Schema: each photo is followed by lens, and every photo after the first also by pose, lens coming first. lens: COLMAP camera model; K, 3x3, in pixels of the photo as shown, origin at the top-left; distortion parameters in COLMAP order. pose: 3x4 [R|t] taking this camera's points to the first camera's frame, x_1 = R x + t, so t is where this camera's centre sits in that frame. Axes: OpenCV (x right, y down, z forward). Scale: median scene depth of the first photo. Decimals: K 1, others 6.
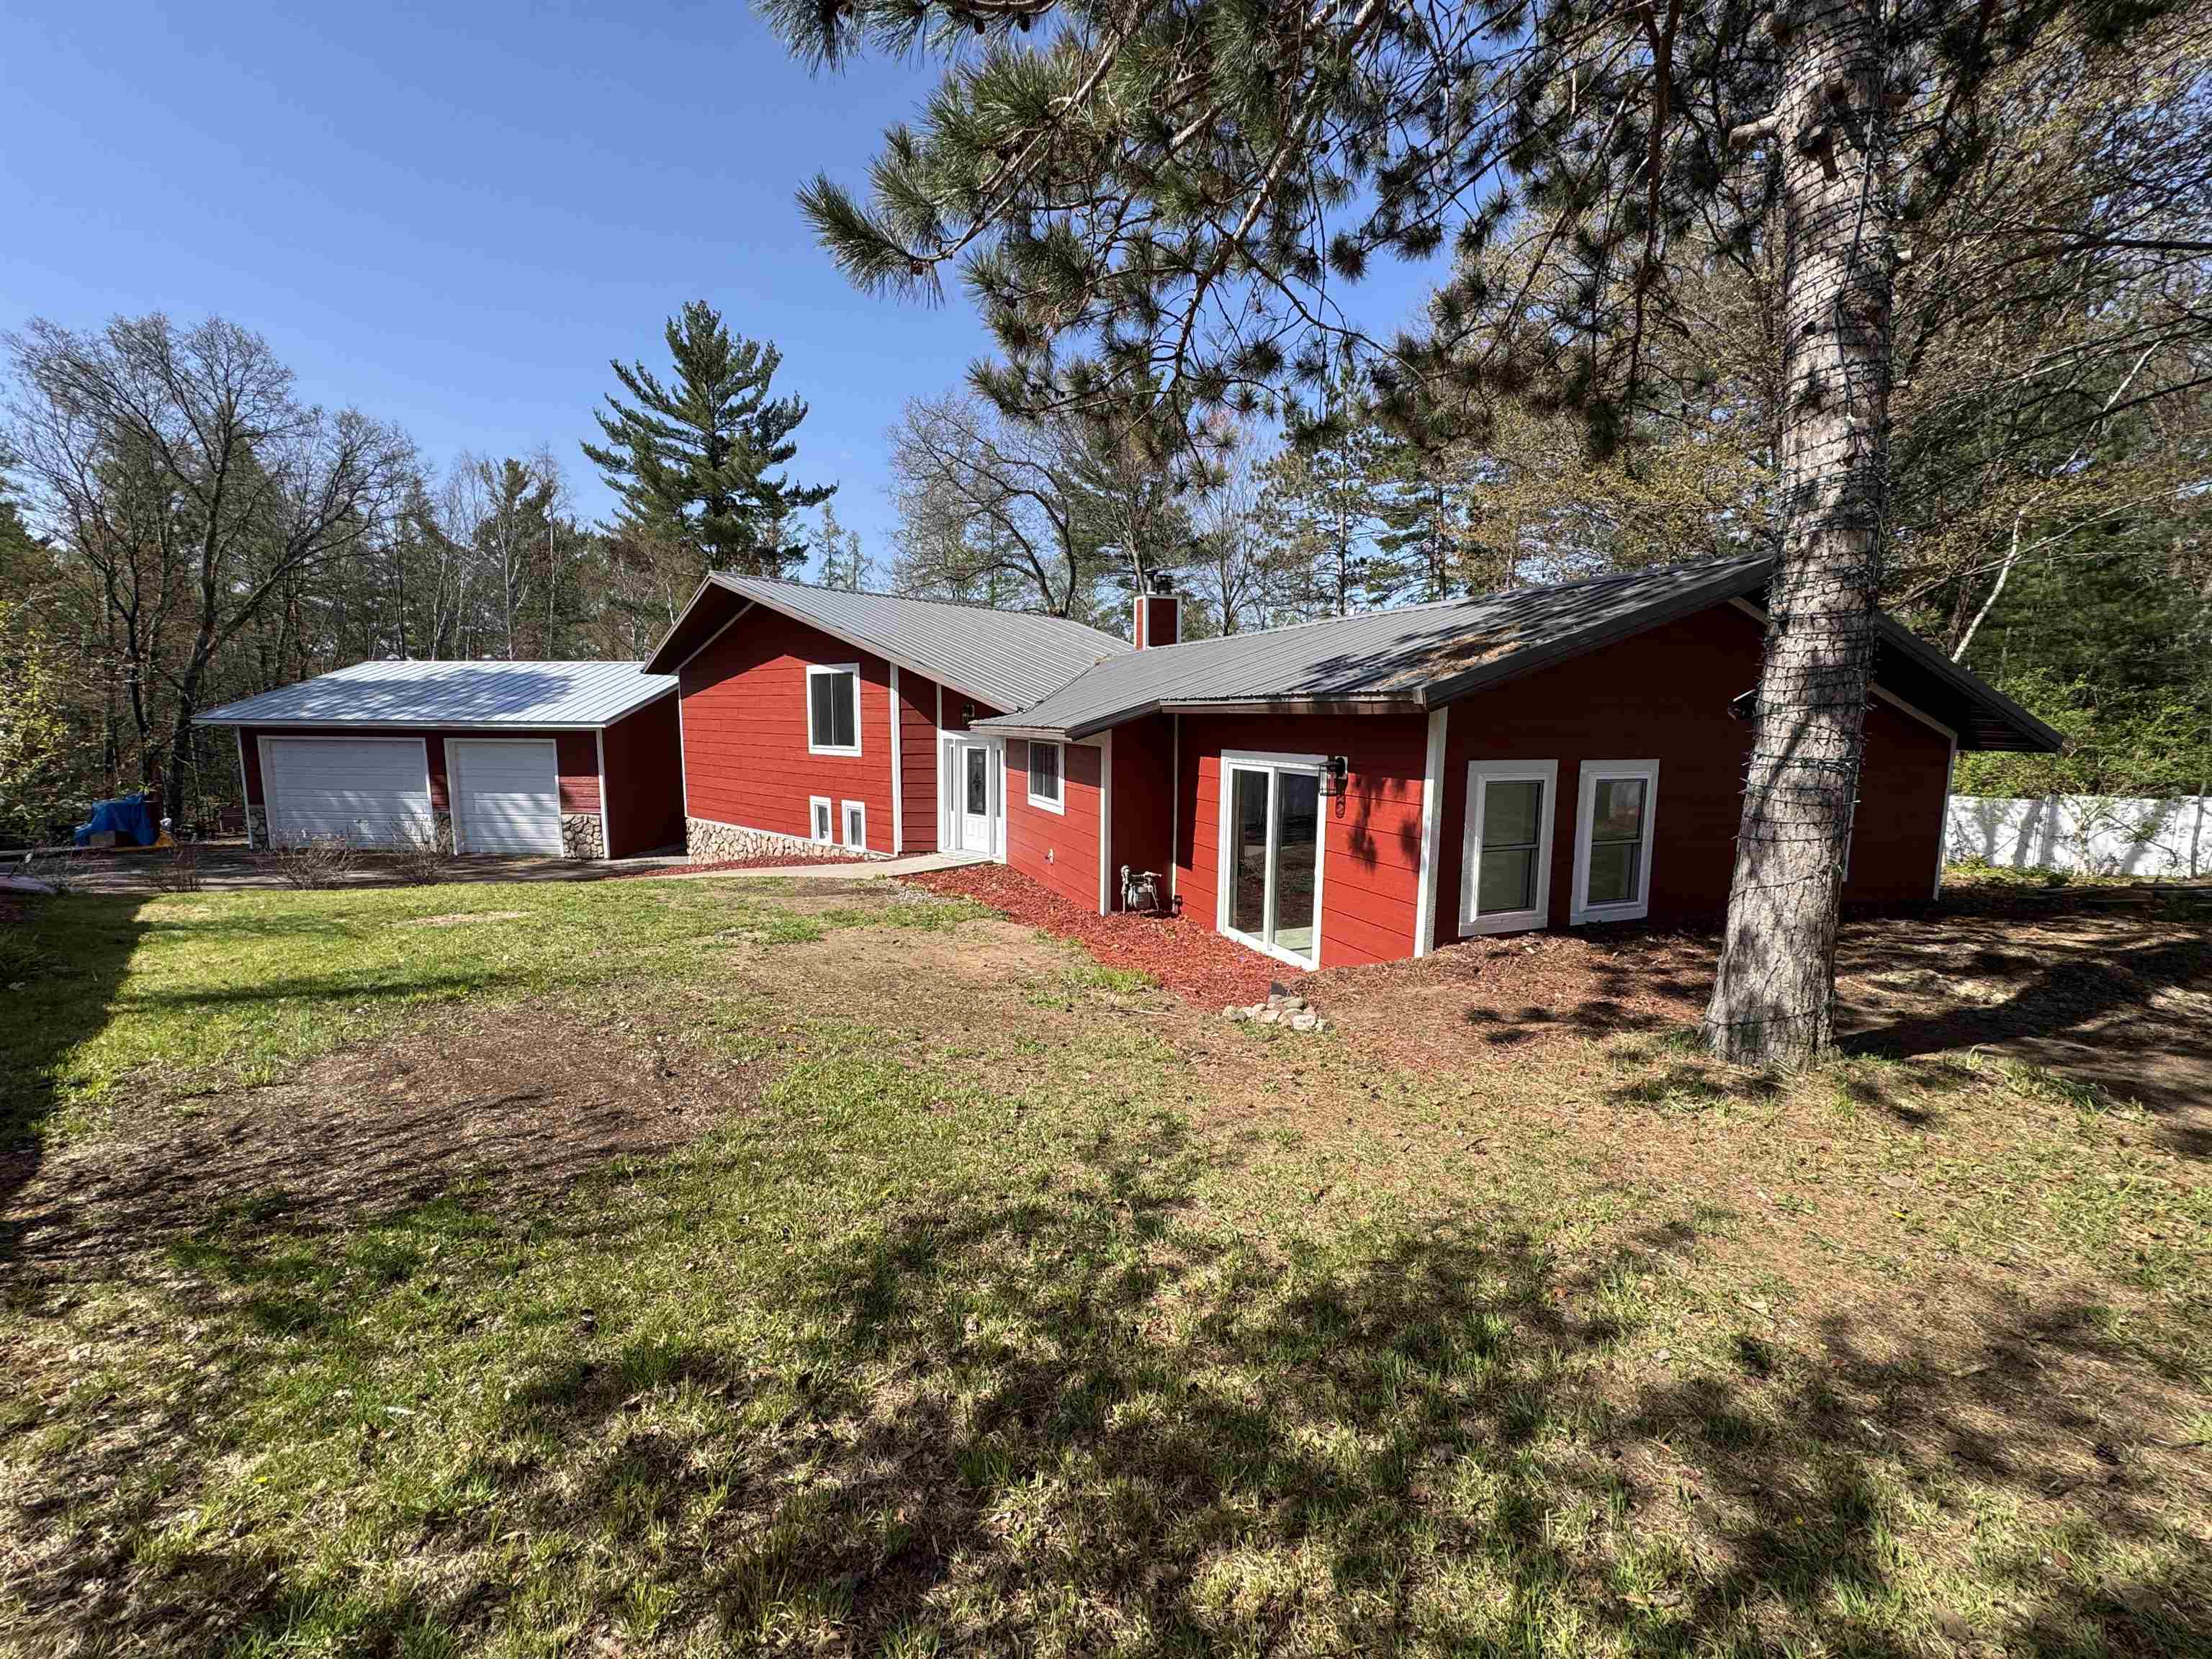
lens RADIAL K [[900.2, 0, 1106.0], [0, 900.2, 829.5], [0, 0, 1]] dist [-0.000837, -0.000152]
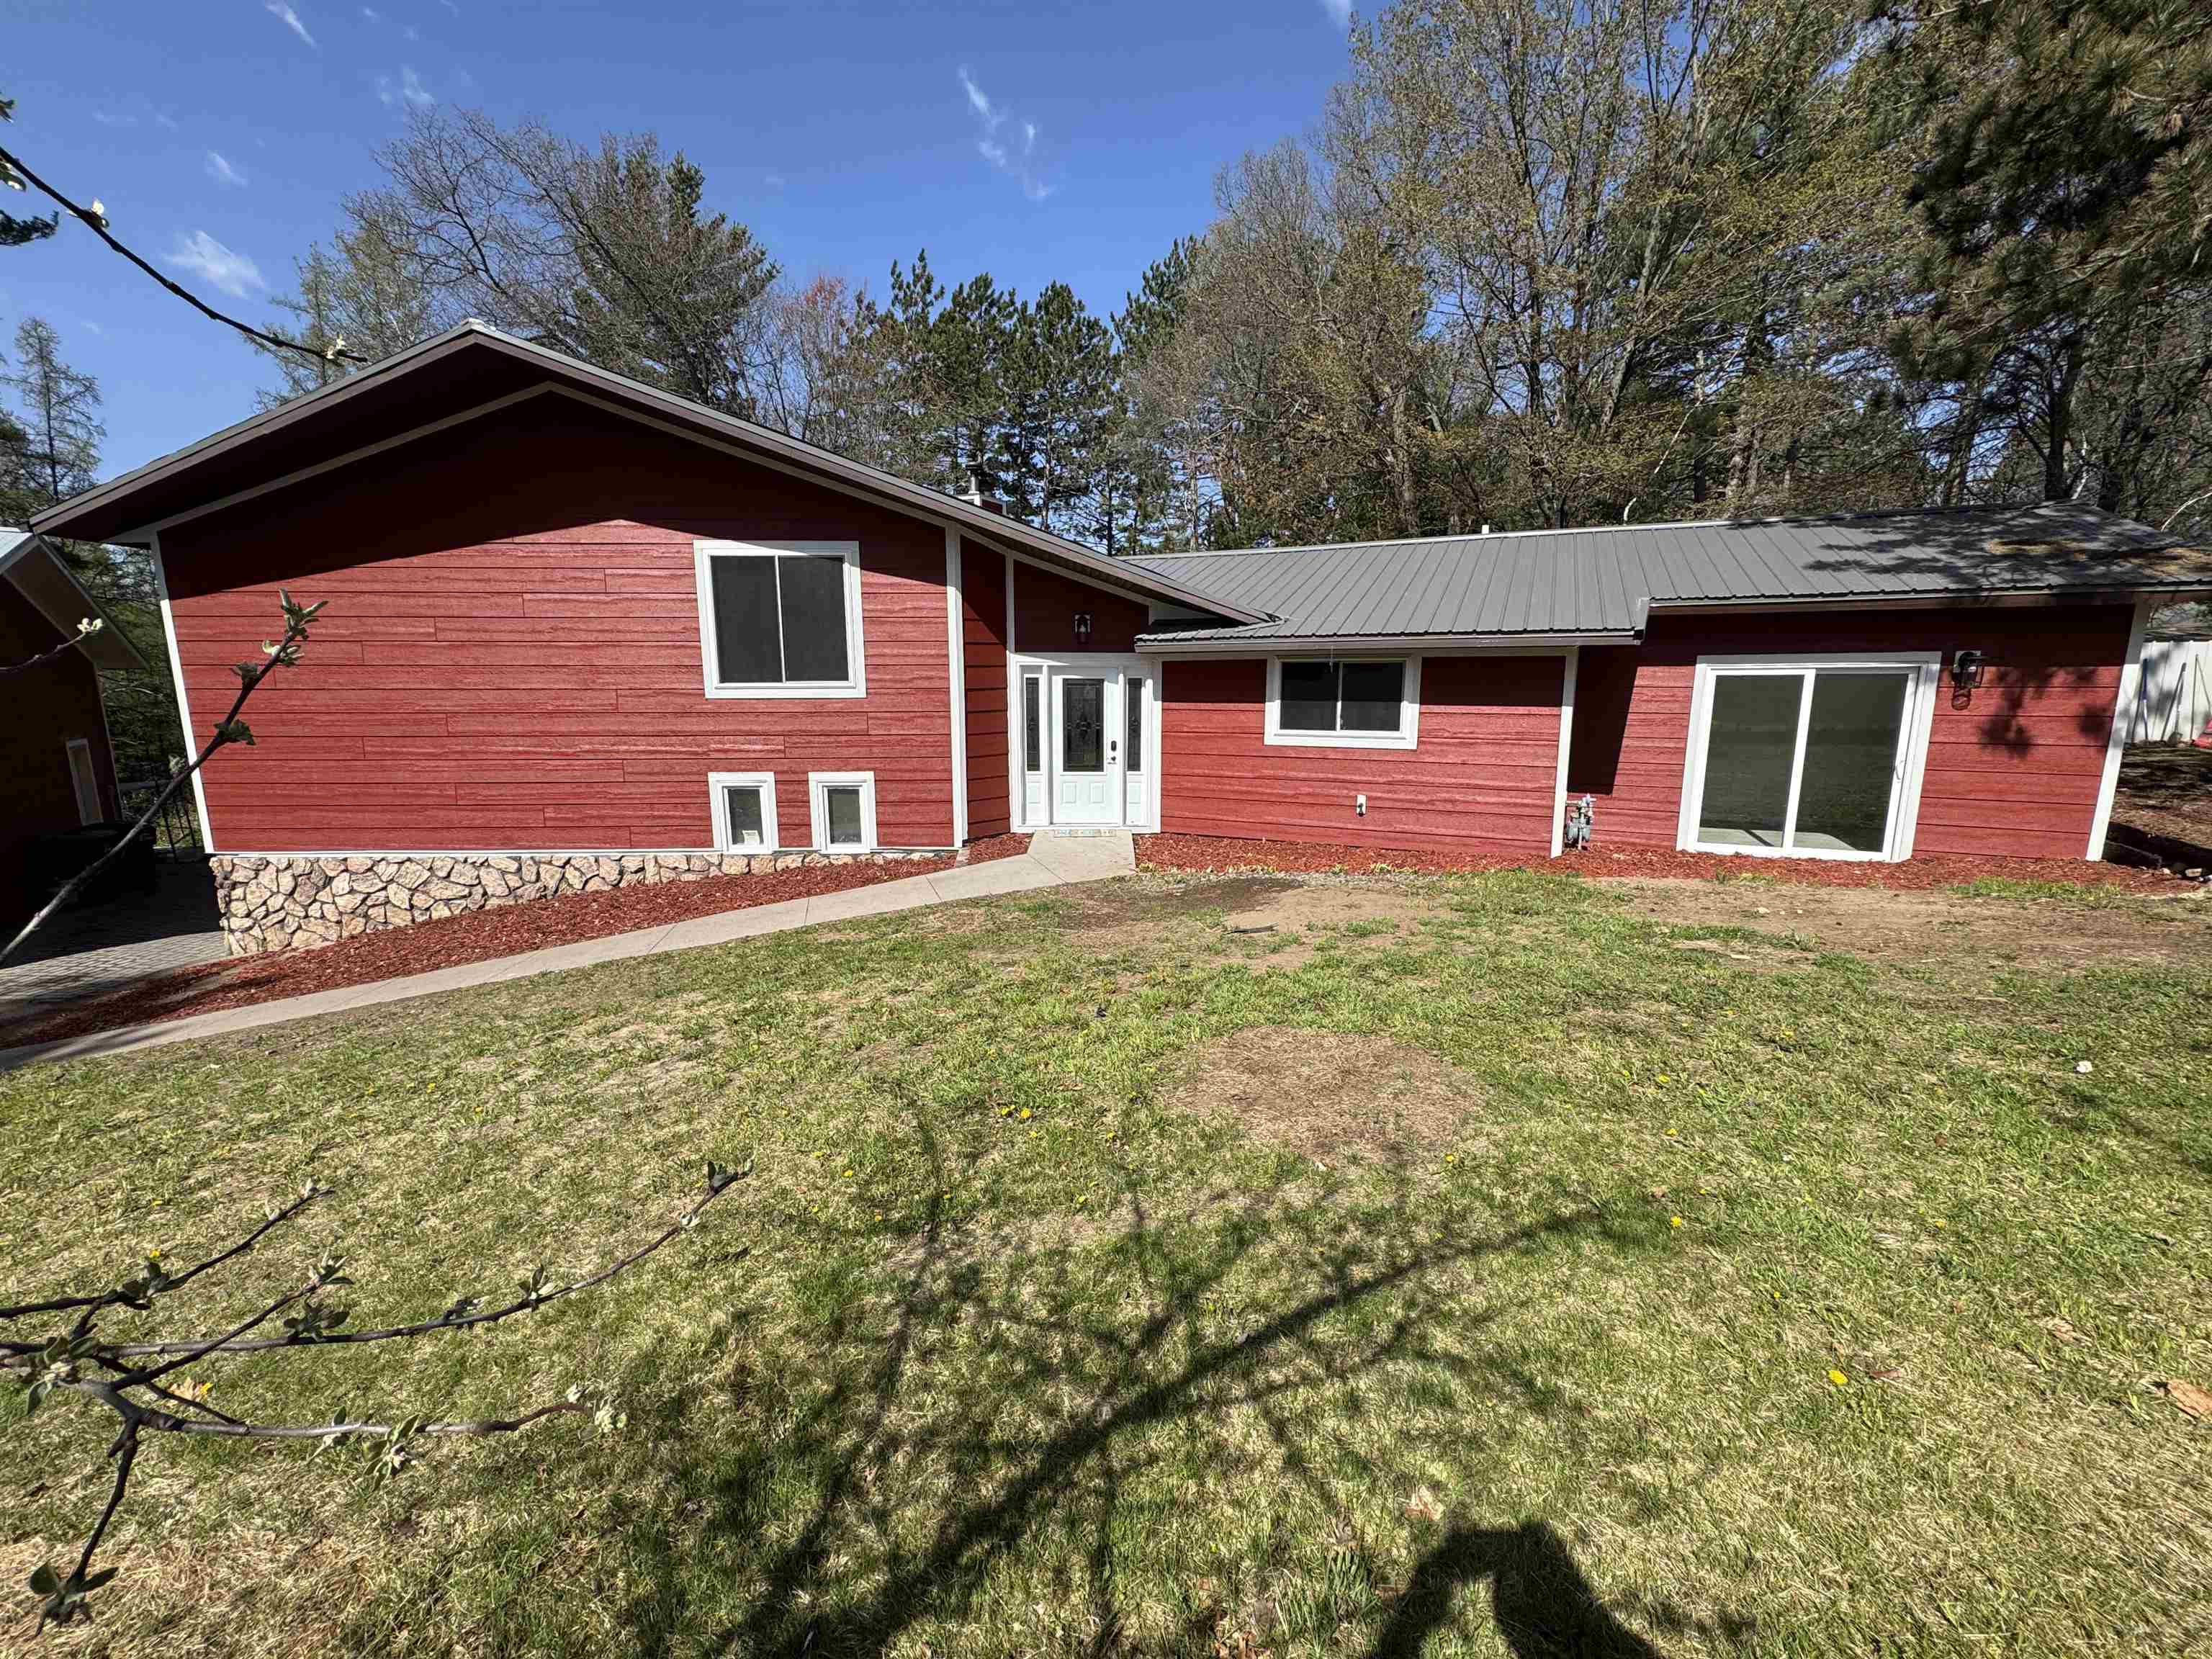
lens RADIAL K [[874.2, 0, 1106.0], [0, 874.2, 829.5], [0, 0, 1]] dist [-0.004530, -0.000703]
pose [[0.712074, -0.131027, 0.689770, -0.576023], [0.094830, 0.991378, 0.090423, -0.029777], [-0.695671, 0.001023, 0.718360, 0.453183]]
